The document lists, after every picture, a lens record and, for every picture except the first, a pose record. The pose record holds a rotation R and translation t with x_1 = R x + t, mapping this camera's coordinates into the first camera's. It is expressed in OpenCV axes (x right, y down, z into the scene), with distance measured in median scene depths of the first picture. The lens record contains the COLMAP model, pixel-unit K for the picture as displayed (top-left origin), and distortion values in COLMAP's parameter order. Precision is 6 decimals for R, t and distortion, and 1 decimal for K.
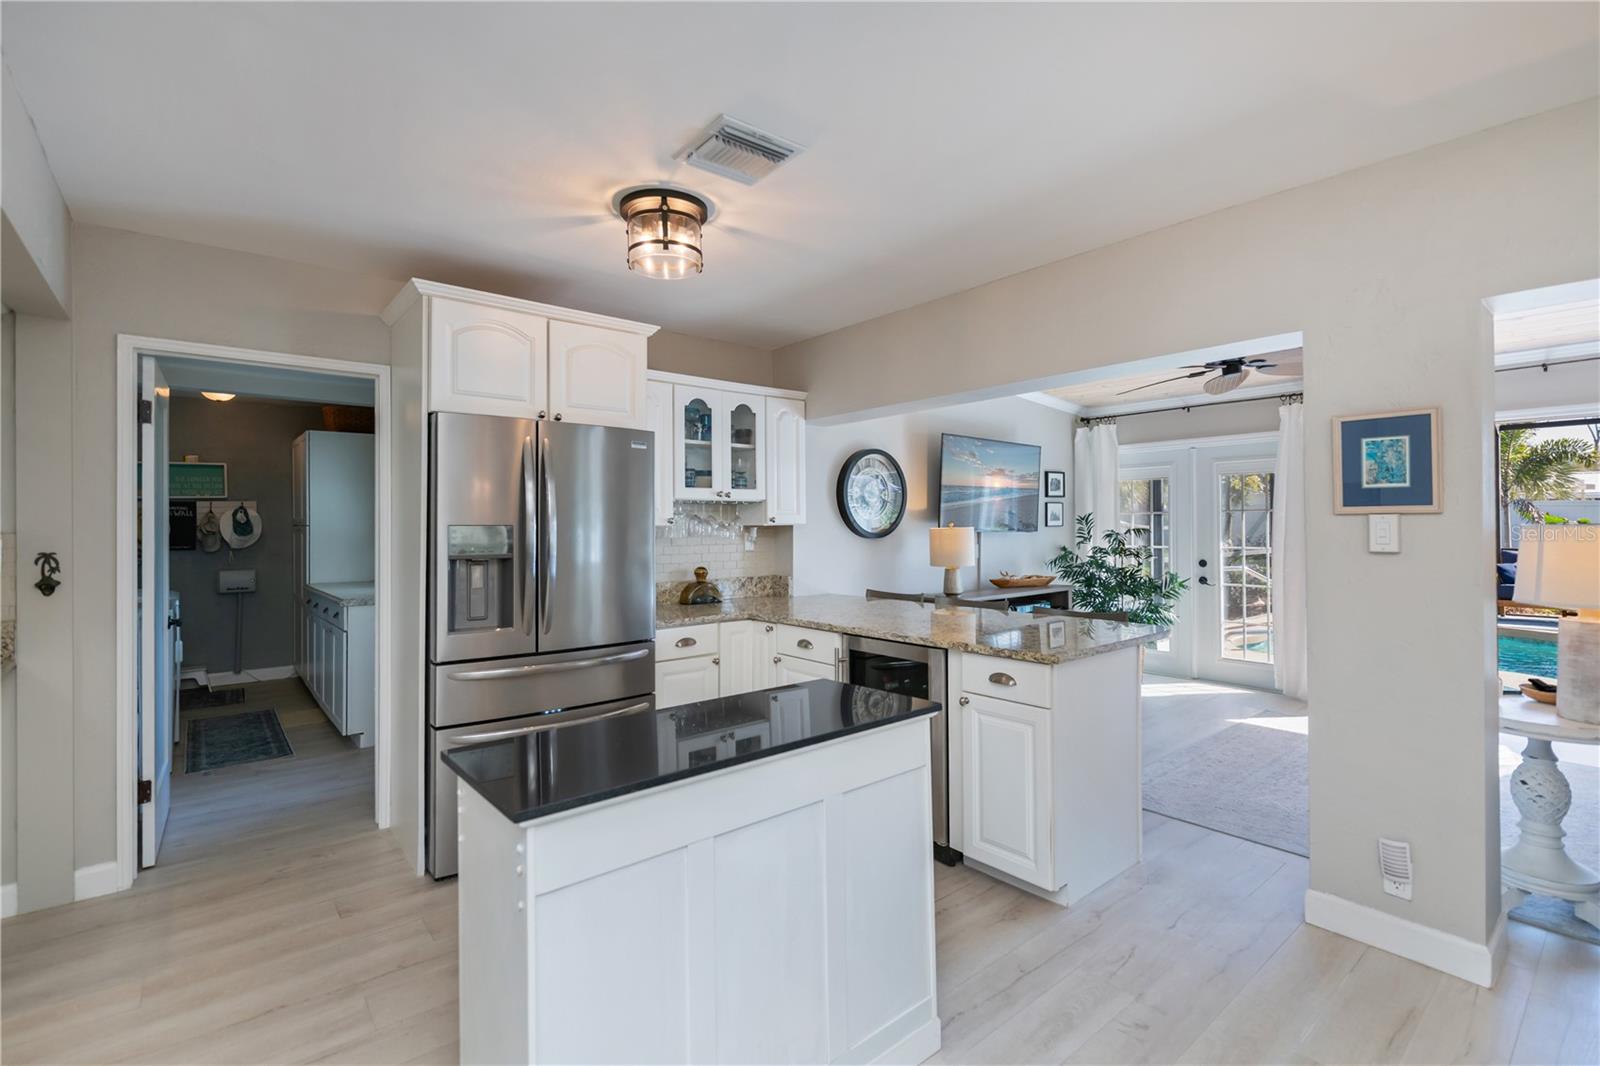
lens RADIAL K [[712.1, 0, 805.5], [0, 712.1, 528.5], [0, 0, 1]] dist [-0.001430, -0.000715]
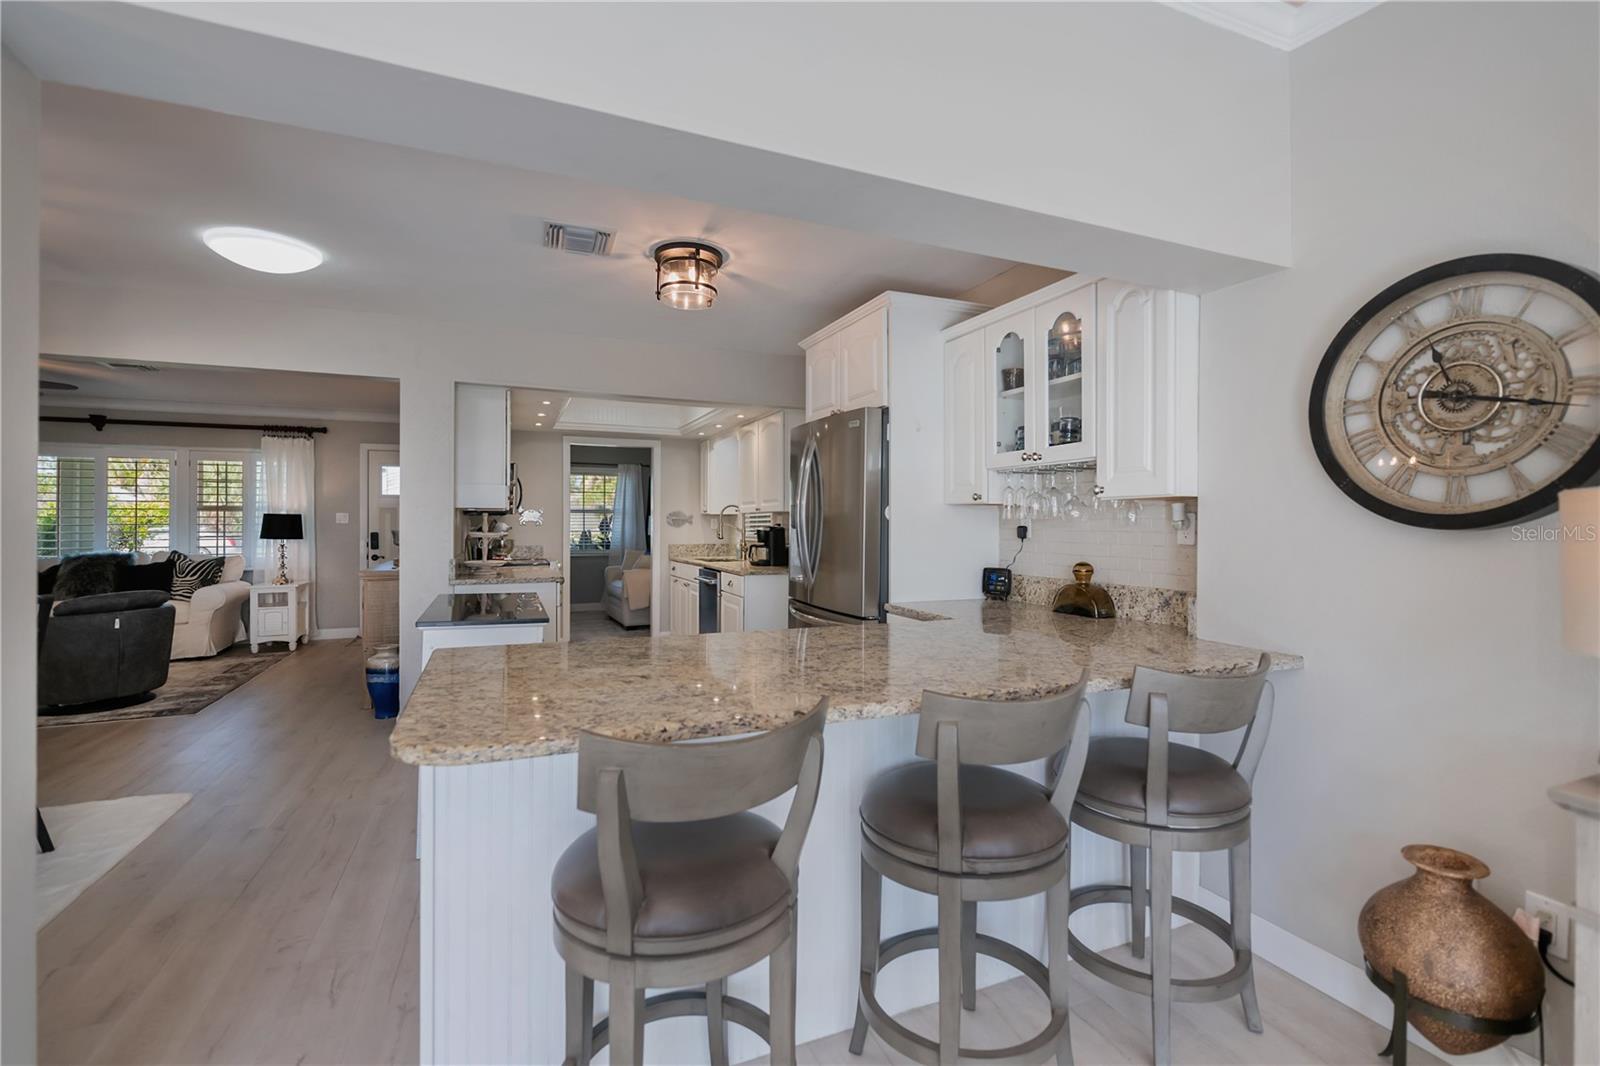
lens RADIAL K [[712.1, 0, 805.5], [0, 712.1, 528.5], [0, 0, 1]] dist [-0.001430, -0.000715]
pose [[-0.300744, 0.014056, -0.953601, 0.942217], [0.000094, 0.999892, 0.014709, 0.020645], [0.953705, 0.004334, -0.300713, 1.559433]]
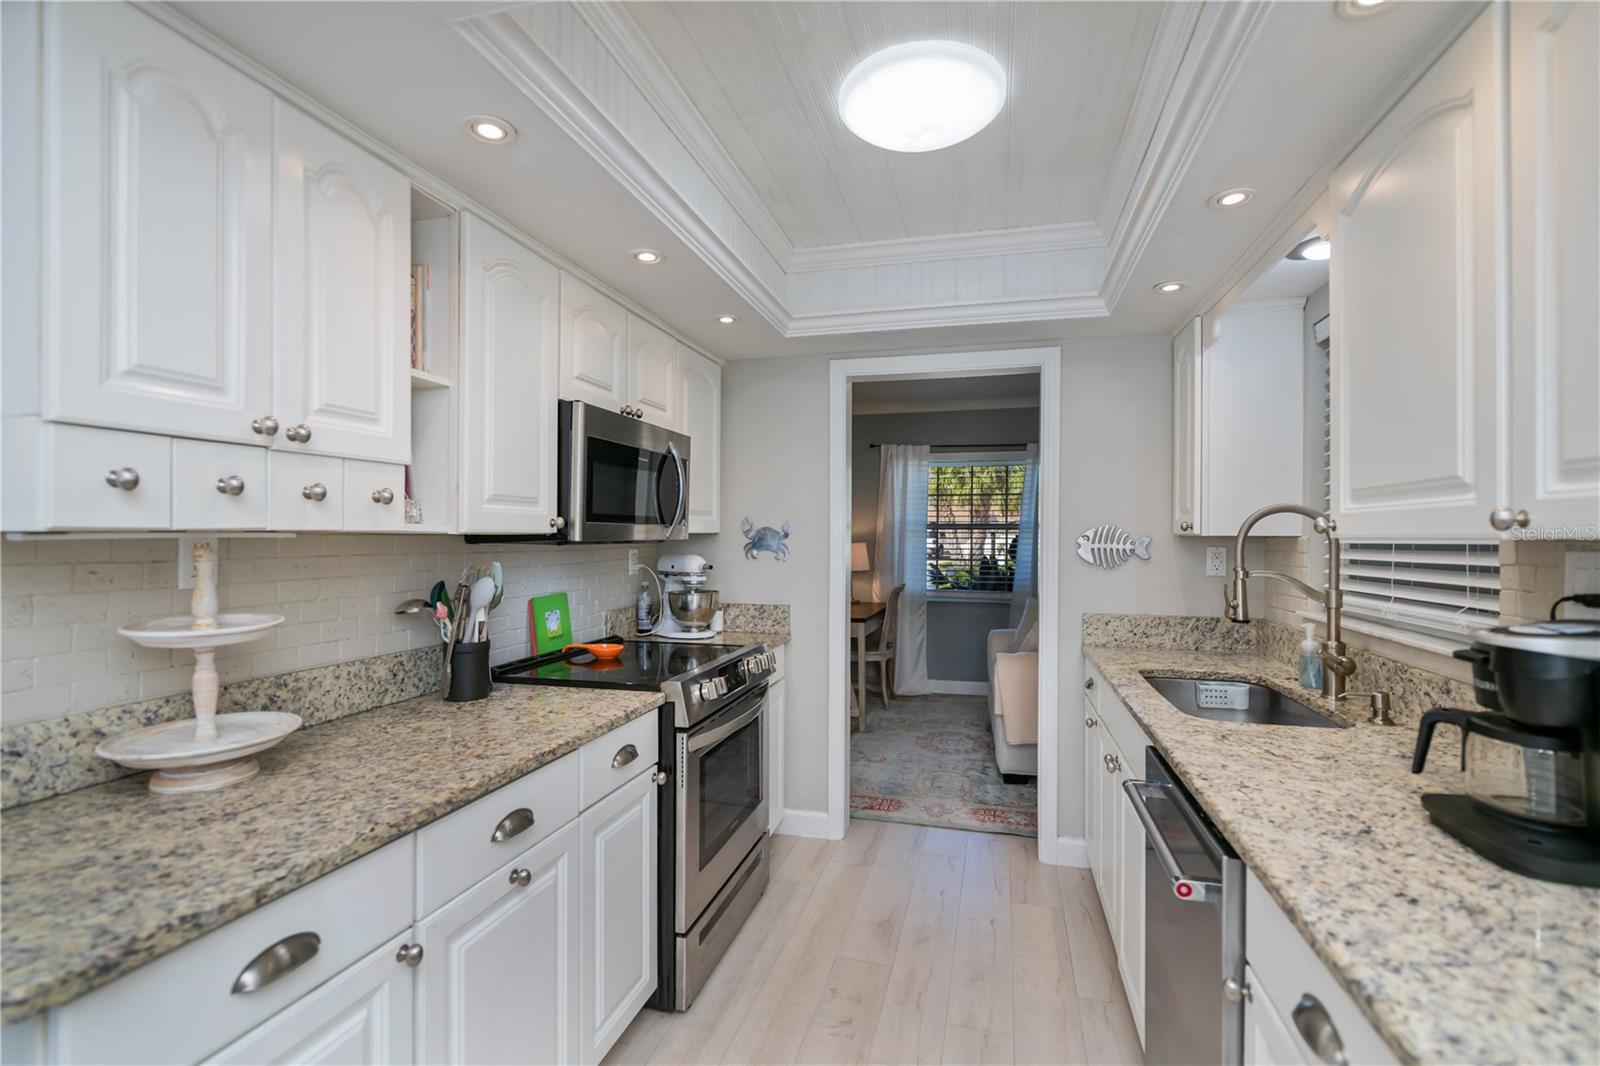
lens RADIAL K [[712.1, 0, 805.5], [0, 712.1, 528.5], [0, 0, 1]] dist [-0.001430, -0.000715]
pose [[-0.823371, -0.002370, -0.567498, -0.652940], [0.001795, 0.999975, -0.006780, 0.001115], [0.567500, -0.006601, -0.823347, 0.836387]]
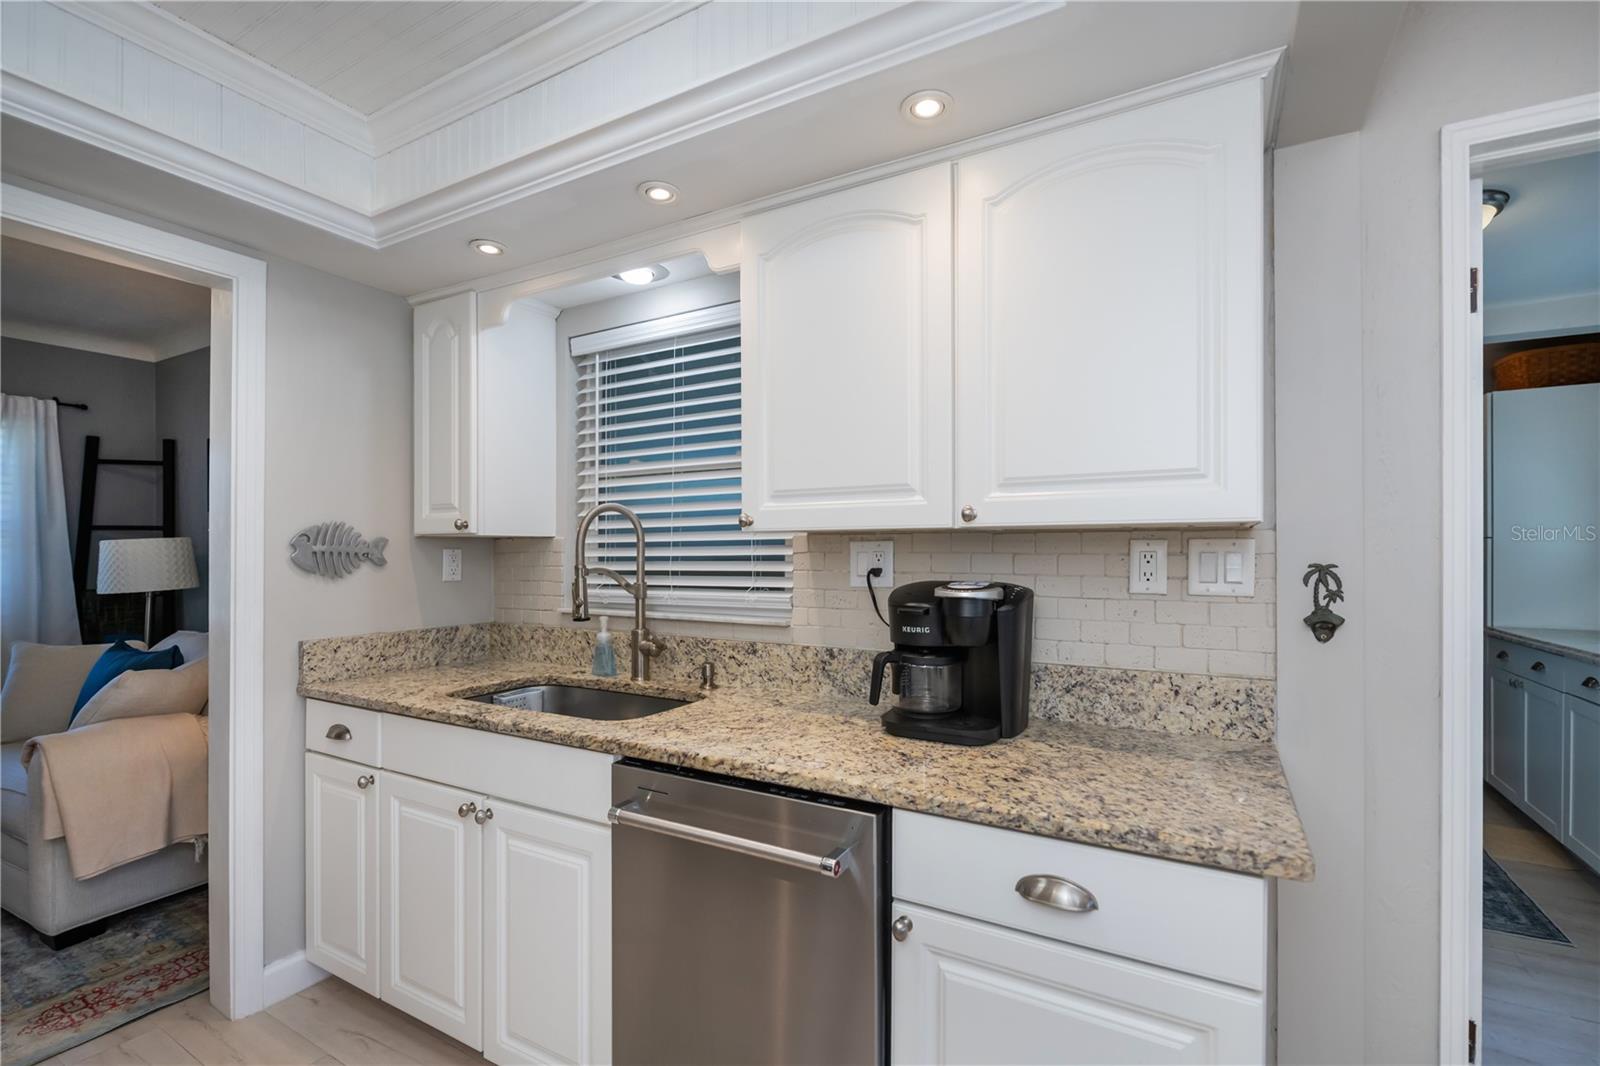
lens RADIAL K [[715.4, 0, 801.0], [0, 715.4, 549.0], [0, 0, 1]] dist [0.001250, -0.000198]
pose [[0.339963, 0.002490, -0.940436, -0.680603], [0.001705, 0.999993, 0.003264, 0.019848], [0.940437, -0.002713, 0.339956, 0.427220]]
